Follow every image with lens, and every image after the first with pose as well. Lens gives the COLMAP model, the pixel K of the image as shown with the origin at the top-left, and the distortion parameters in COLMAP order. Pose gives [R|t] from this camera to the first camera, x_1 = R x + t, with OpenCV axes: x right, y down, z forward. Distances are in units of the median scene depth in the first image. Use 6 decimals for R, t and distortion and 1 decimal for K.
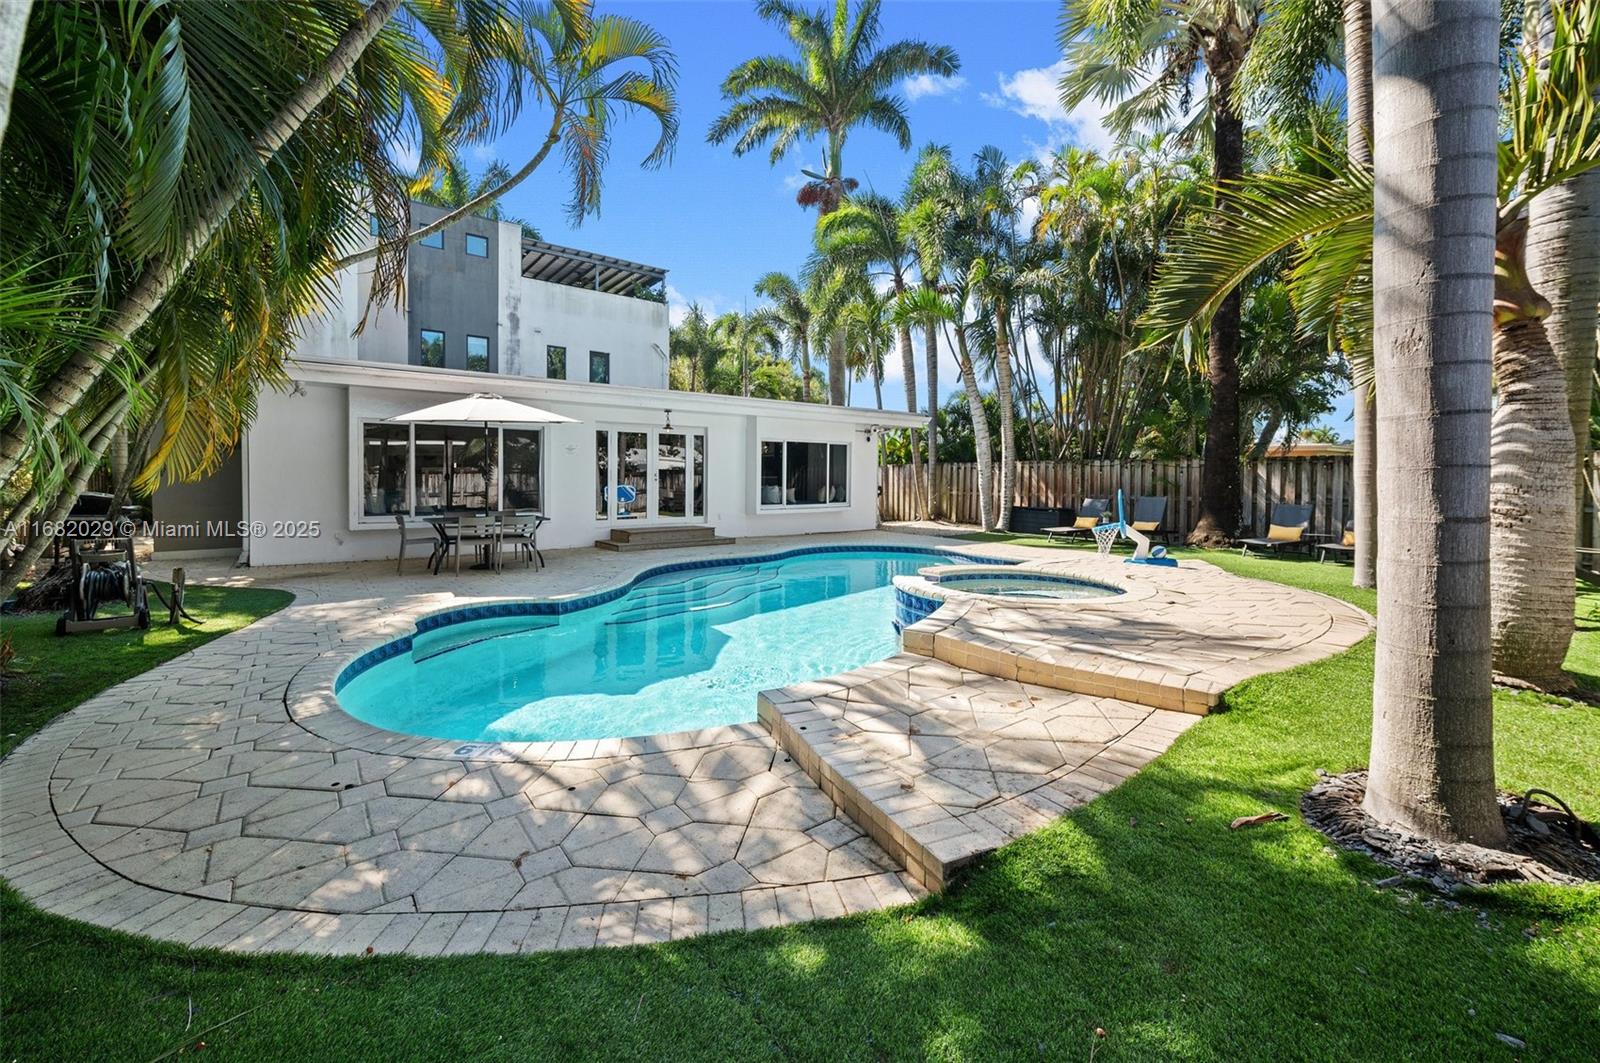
lens RADIAL K [[626.3, 0, 814.5], [0, 626.3, 498.9], [0, 0, 1]] dist [0.000513, 0.000084]
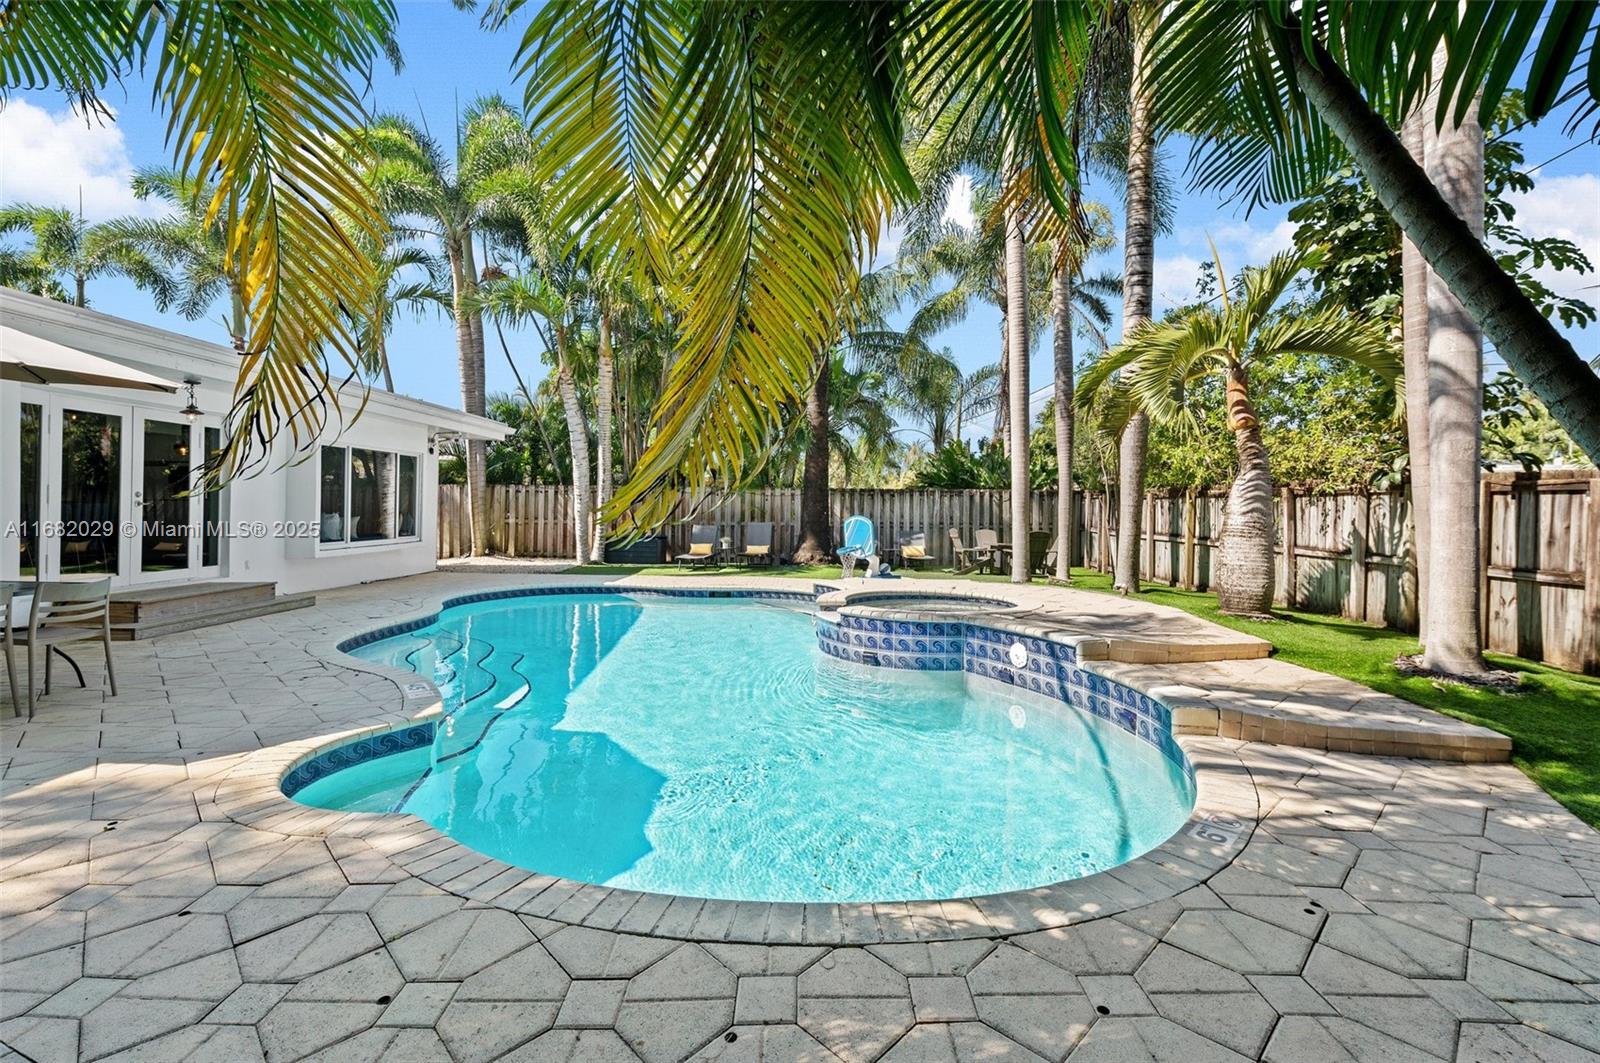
lens RADIAL K [[698.2, 0, 782.0], [0, 698.2, 520.0], [0, 0, 1]] dist [-0.007619, -0.000205]
pose [[0.641595, -0.011608, 0.766956, -0.318039], [0.018031, 0.999837, 0.000048, -0.005791], [-0.766832, 0.013798, 0.641700, 0.166084]]
